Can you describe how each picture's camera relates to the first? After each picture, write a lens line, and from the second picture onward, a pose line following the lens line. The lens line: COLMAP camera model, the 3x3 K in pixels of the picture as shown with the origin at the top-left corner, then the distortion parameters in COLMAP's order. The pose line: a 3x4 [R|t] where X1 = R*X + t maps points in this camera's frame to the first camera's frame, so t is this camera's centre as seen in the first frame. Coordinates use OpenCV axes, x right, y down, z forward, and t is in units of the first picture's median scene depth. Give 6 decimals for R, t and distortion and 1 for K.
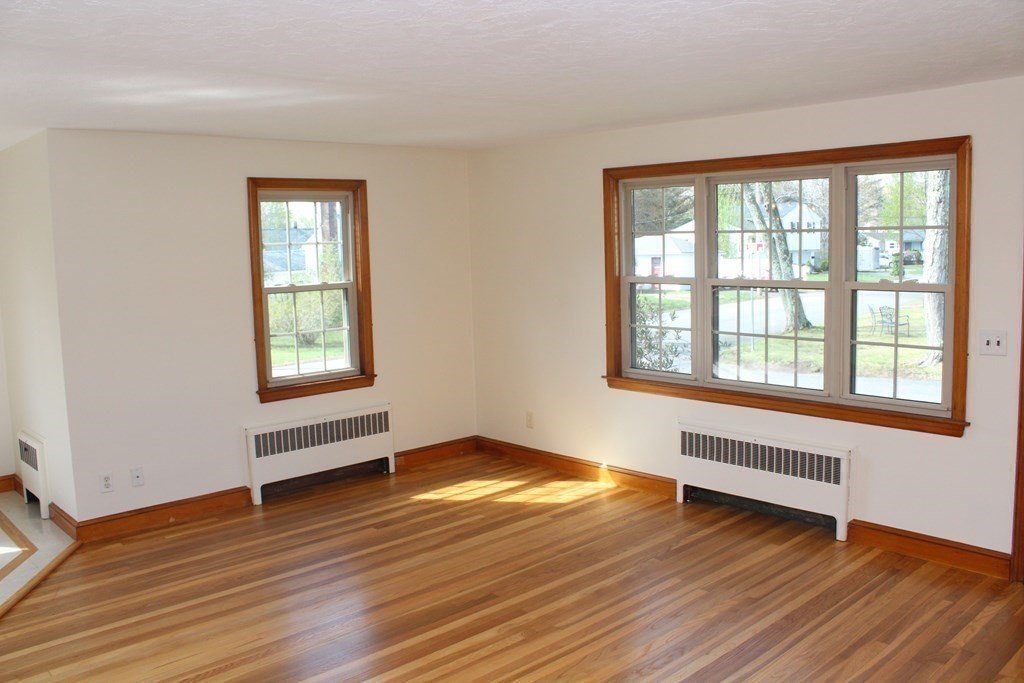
lens RADIAL K [[853.0, 0, 513.8], [0, 853.0, 337.2], [0, 0, 1]] dist [-0.169393, 0.152344]
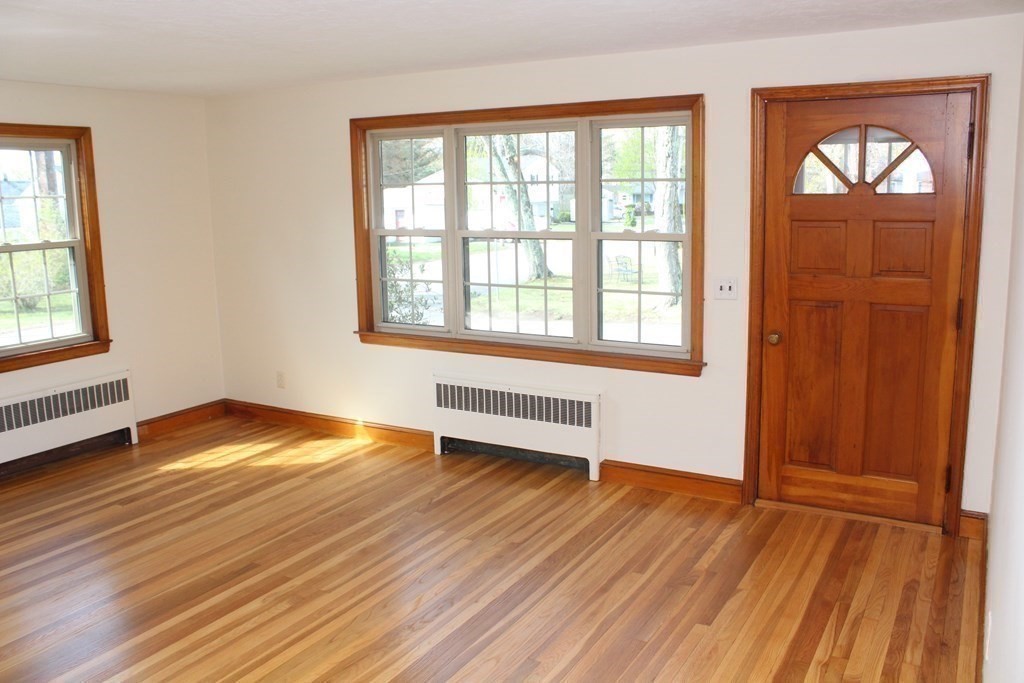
lens RADIAL K [[853.0, 0, 513.8], [0, 853.0, 337.2], [0, 0, 1]] dist [-0.169393, 0.152344]
pose [[0.955831, -0.041154, 0.291021, -0.005835], [0.025019, 0.997947, 0.058951, -0.000917], [-0.292850, -0.049066, 0.954899, 0.013208]]
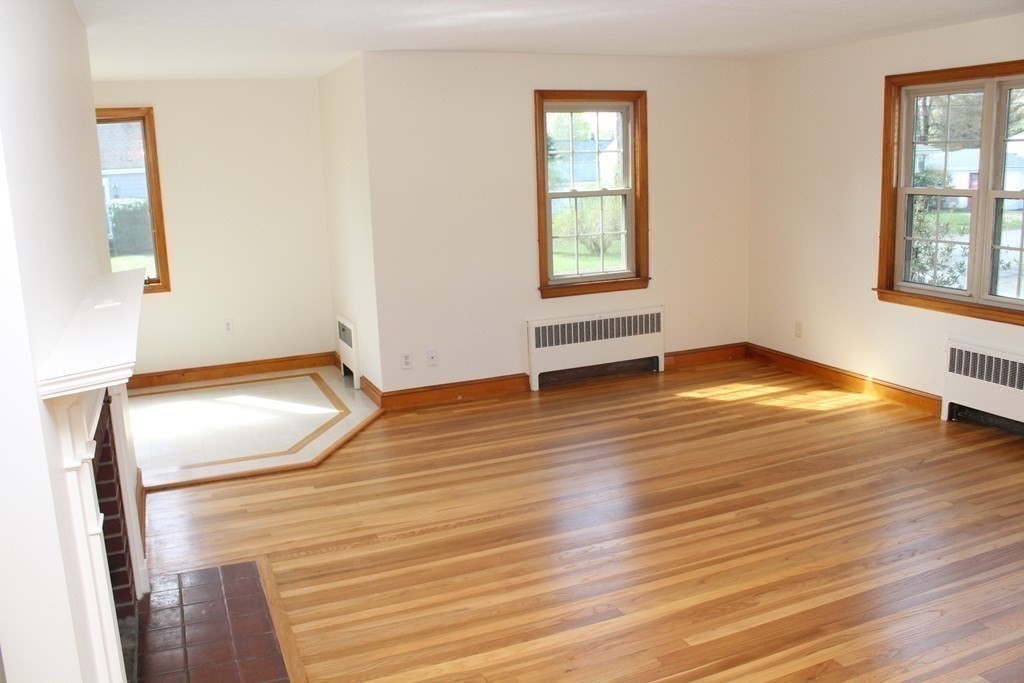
lens RADIAL K [[853.0, 0, 513.8], [0, 853.0, 337.2], [0, 0, 1]] dist [-0.169393, 0.152344]
pose [[0.941554, 0.062037, -0.331100, 0.038690], [-0.027943, 0.993892, 0.106760, 0.012248], [0.335701, -0.091269, 0.937537, -0.062820]]
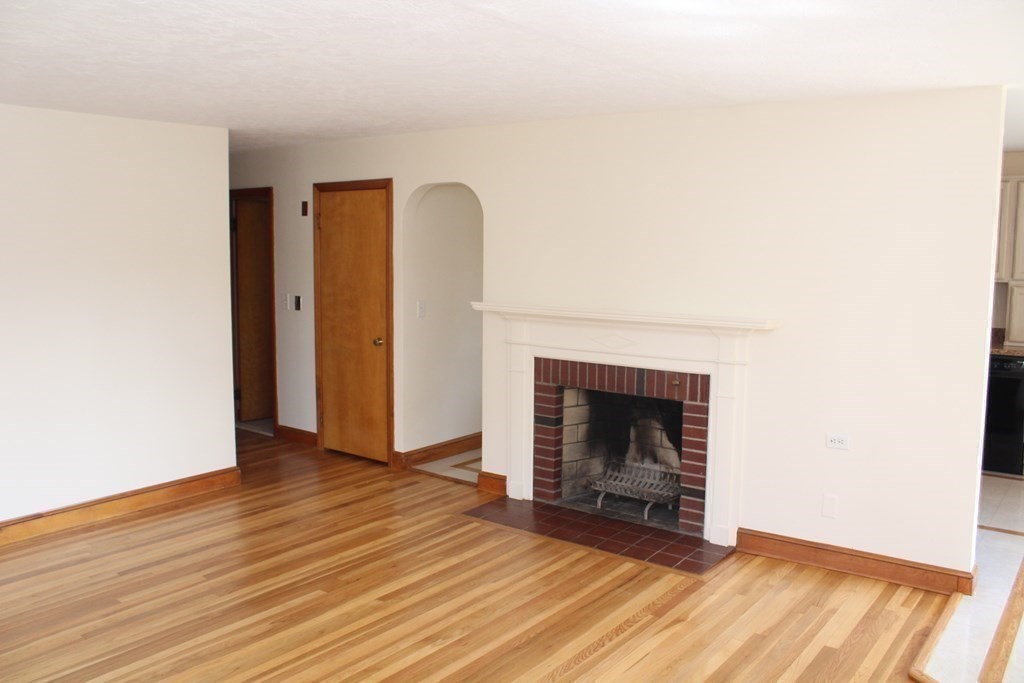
lens RADIAL K [[853.0, 0, 513.8], [0, 853.0, 337.2], [0, 0, 1]] dist [-0.169393, 0.152344]
pose [[-0.984222, 0.040995, -0.172125, -0.077347], [0.002483, 0.975893, 0.218234, -0.130814], [0.176922, 0.214363, -0.960597, 1.239563]]
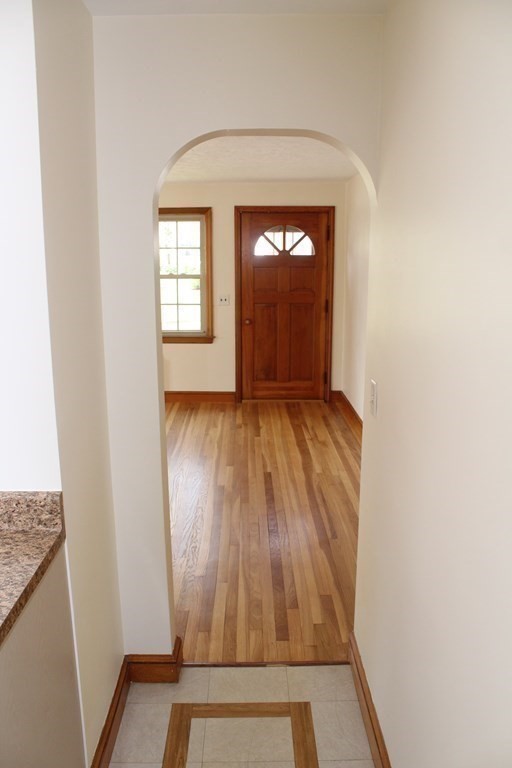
lens RADIAL K [[639.7, 0, 256.8], [0, 639.7, 393.4], [0, 0, 1]] dist [-0.169393, 0.152344]
pose [[0.666441, -0.134605, 0.733306, -0.533910], [0.061363, 0.990133, 0.125981, 0.036515], [-0.743028, -0.038962, 0.668125, -0.203013]]
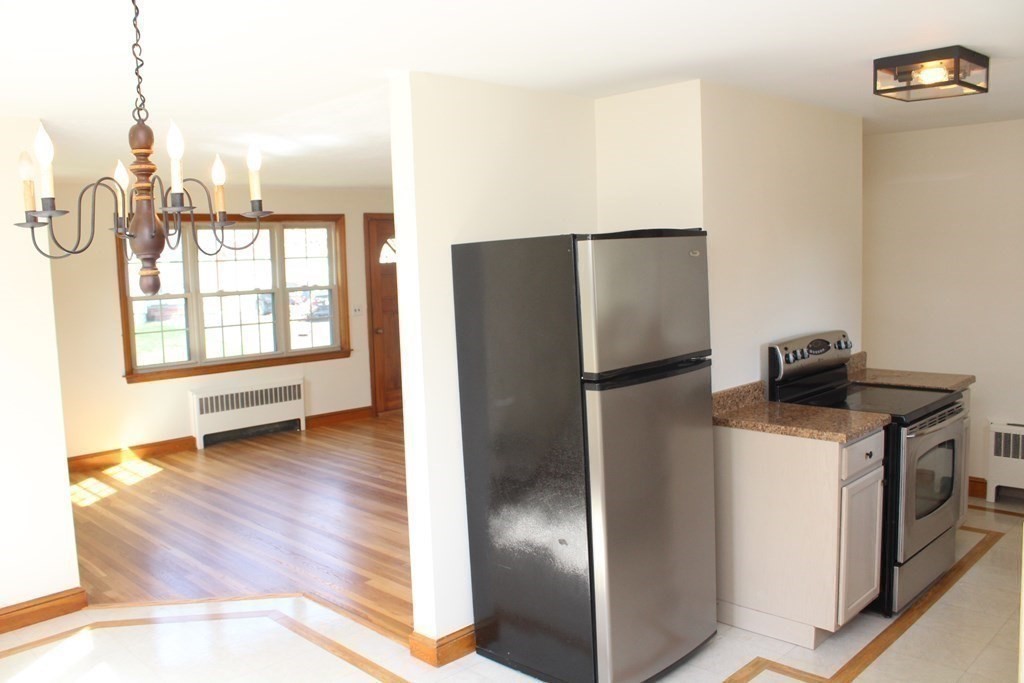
lens RADIAL K [[853.0, 0, 513.8], [0, 853.0, 337.2], [0, 0, 1]] dist [-0.169393, 0.152344]
pose [[-0.043150, -0.071230, 0.996526, -1.305601], [0.137844, 0.987491, 0.076553, -0.028856], [-0.989514, 0.140668, -0.032791, 0.525302]]
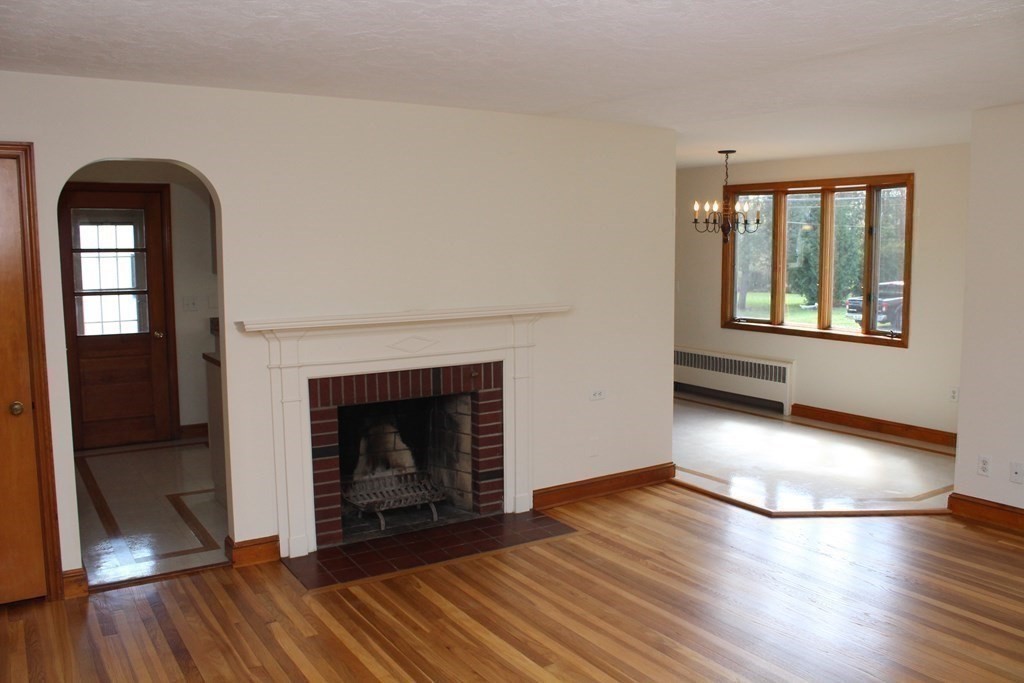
lens RADIAL K [[853.0, 0, 513.8], [0, 853.0, 337.2], [0, 0, 1]] dist [-0.169393, 0.152344]
pose [[-0.171933, 0.137123, -0.975518, 0.524053], [-0.093187, 0.983560, 0.154678, -0.072413], [0.980691, 0.117499, -0.156328, 0.568759]]
